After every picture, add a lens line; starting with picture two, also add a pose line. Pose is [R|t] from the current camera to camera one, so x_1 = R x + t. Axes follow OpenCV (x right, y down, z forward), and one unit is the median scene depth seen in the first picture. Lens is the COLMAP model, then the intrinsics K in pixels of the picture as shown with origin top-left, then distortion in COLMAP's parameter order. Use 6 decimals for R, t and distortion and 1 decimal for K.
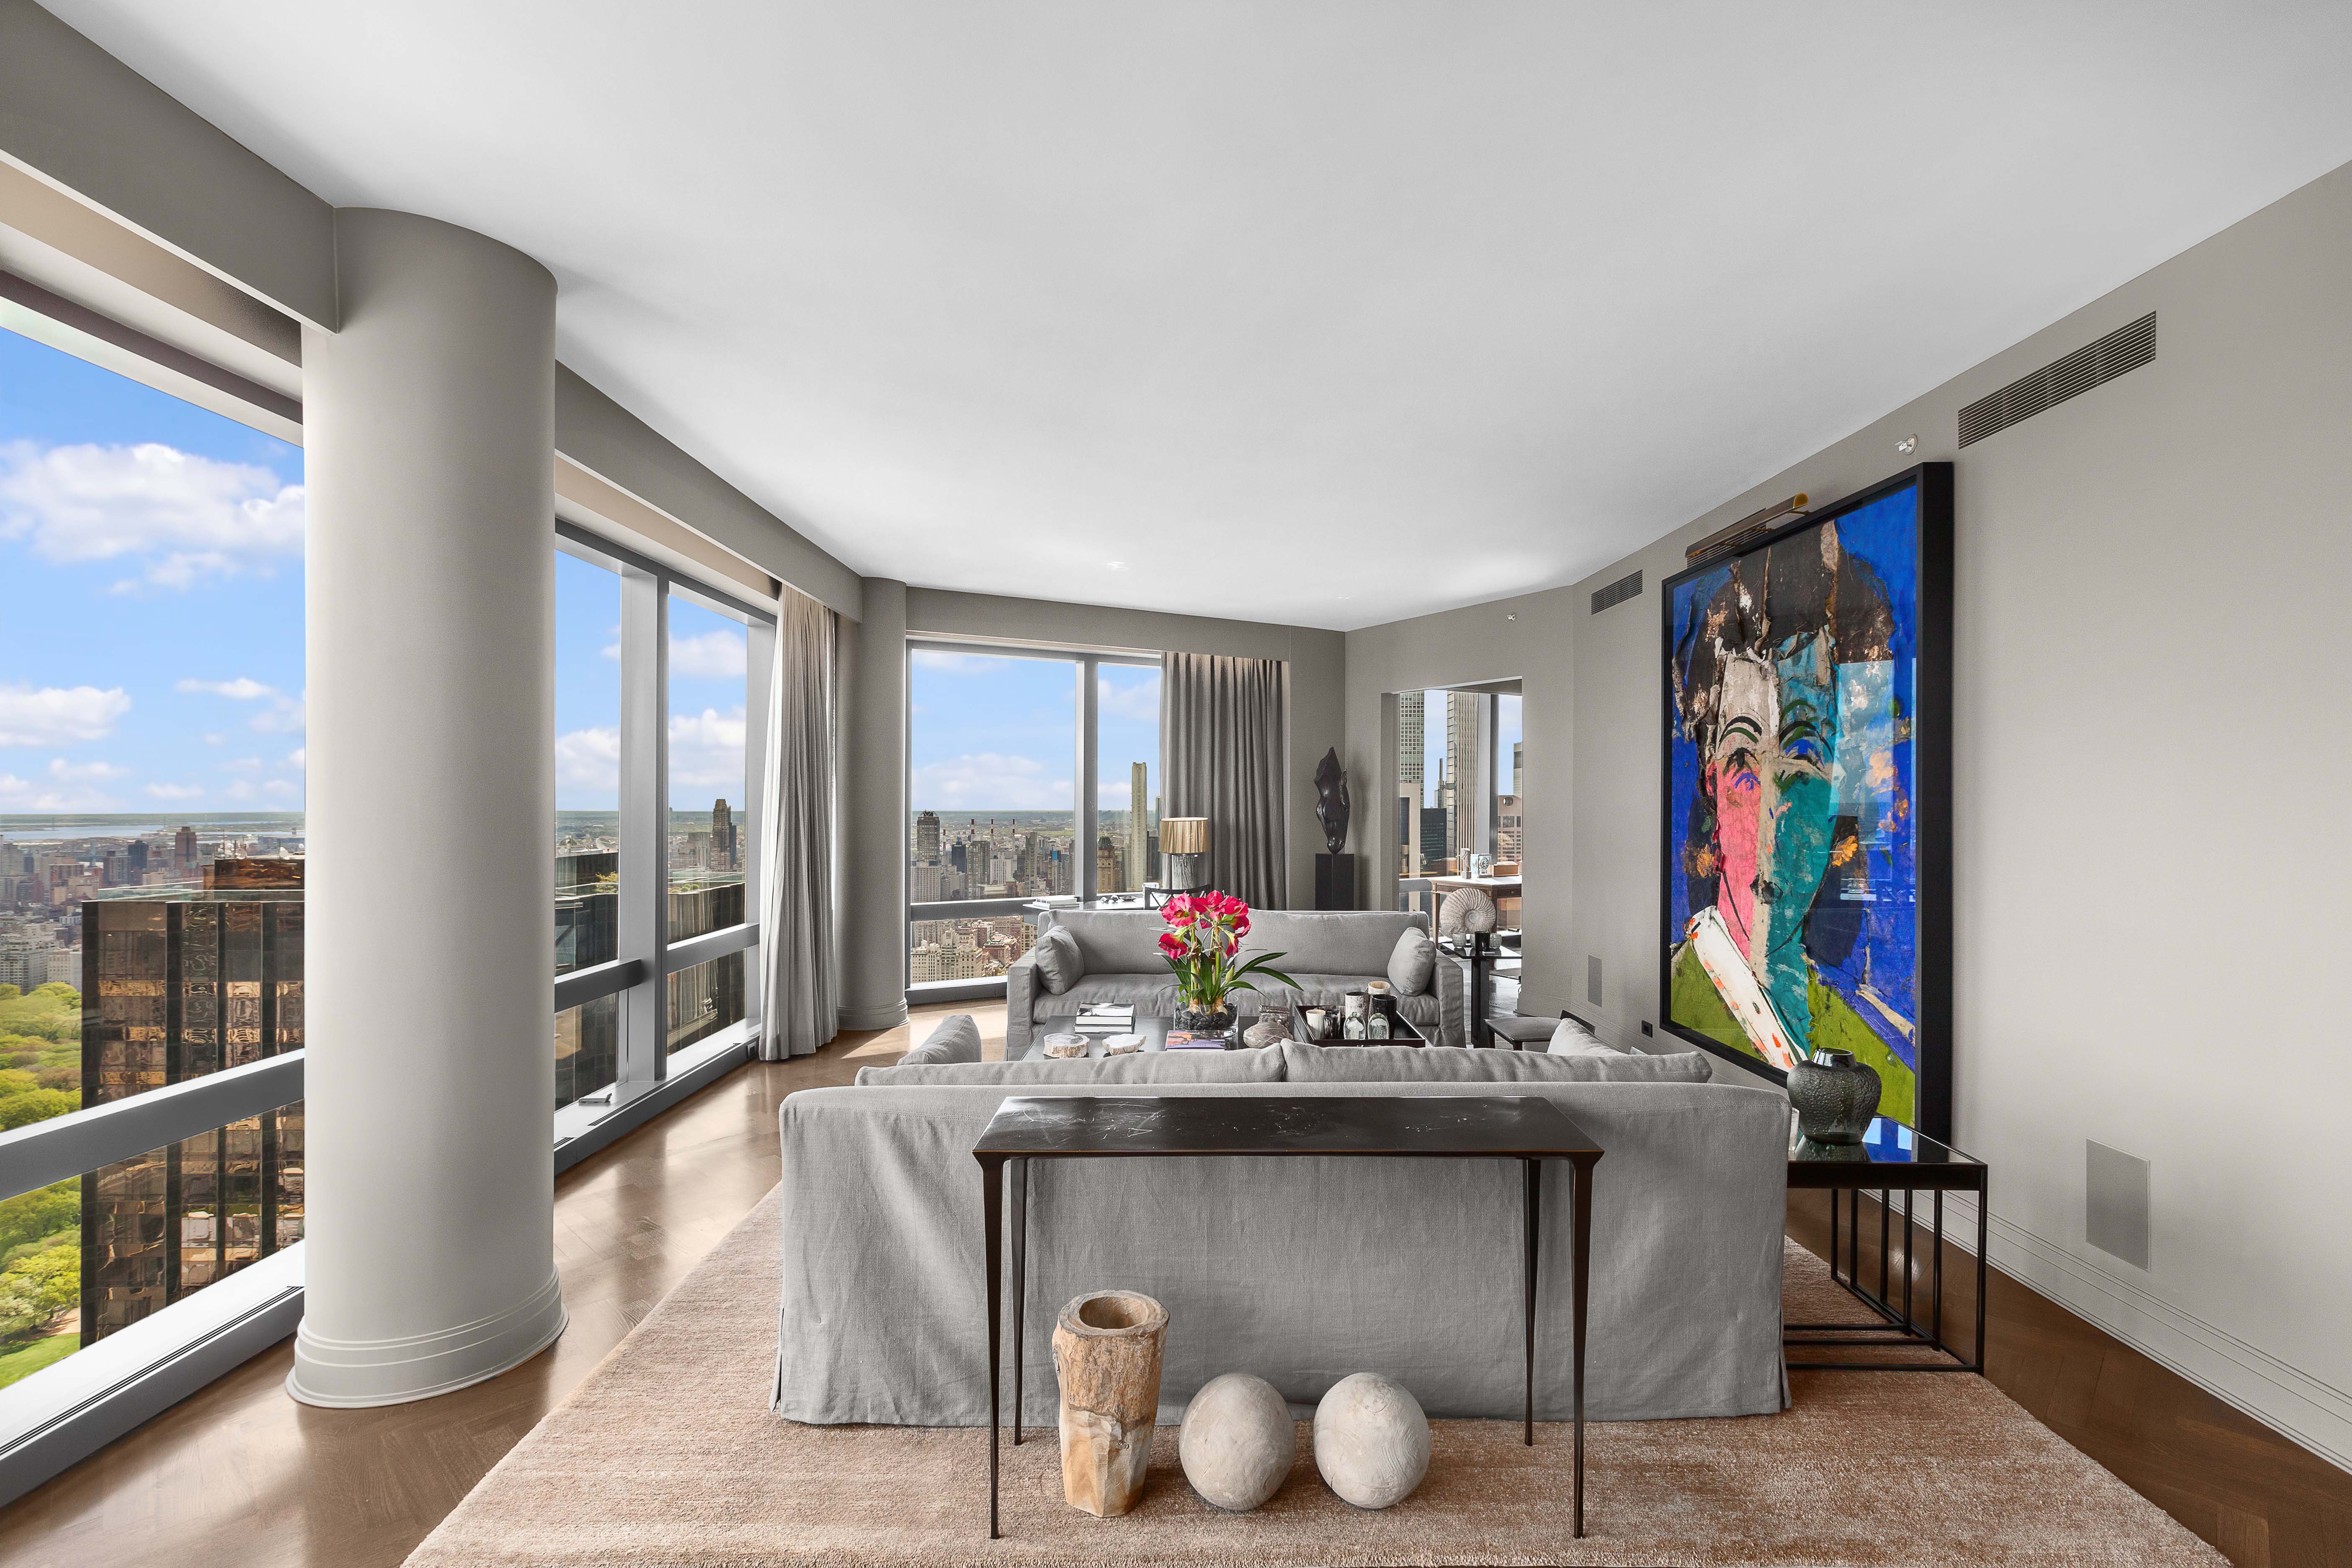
lens RADIAL K [[1050.6, 0, 1176.0], [0, 1050.6, 784.0], [0, 0, 1]] dist [-0.006393, 0.001097]
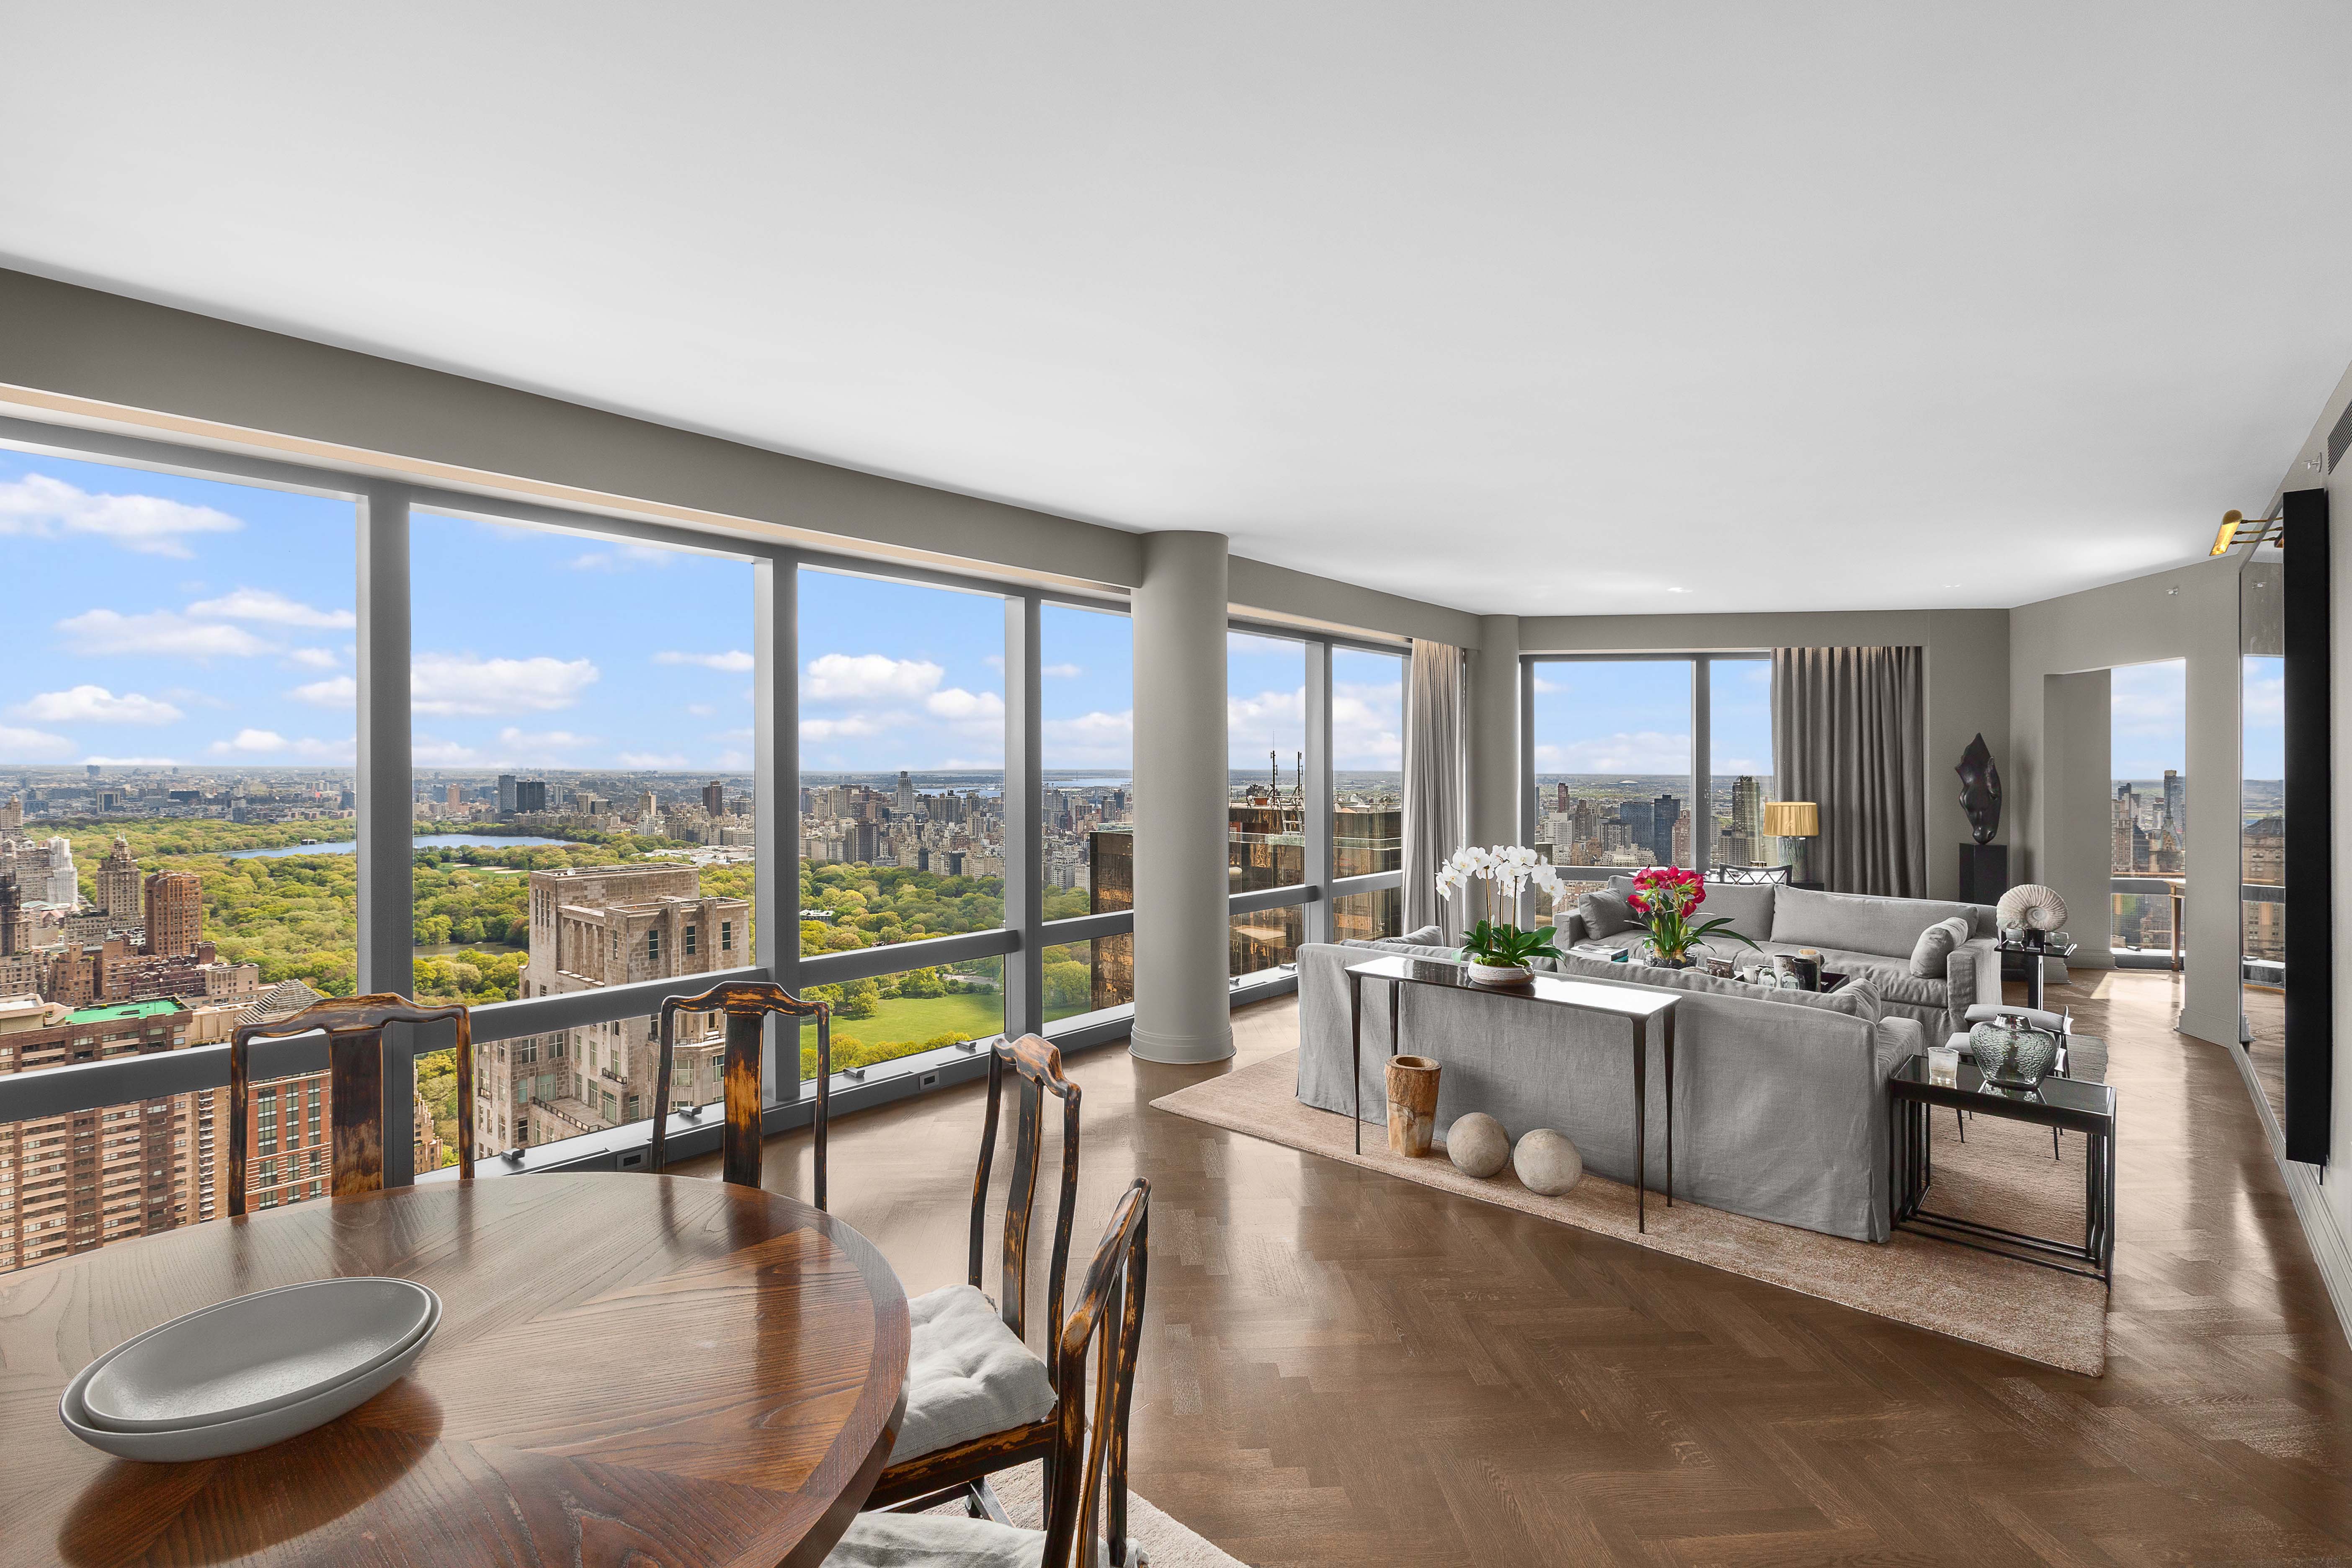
lens RADIAL K [[1050.6, 0, 1176.0], [0, 1050.6, 784.0], [0, 0, 1]] dist [-0.006393, 0.001097]
pose [[0.749574, 0.017753, -0.661682, 0.239667], [0.005832, 0.999424, 0.033422, -0.025498], [0.661895, -0.028911, 0.749039, -0.207712]]
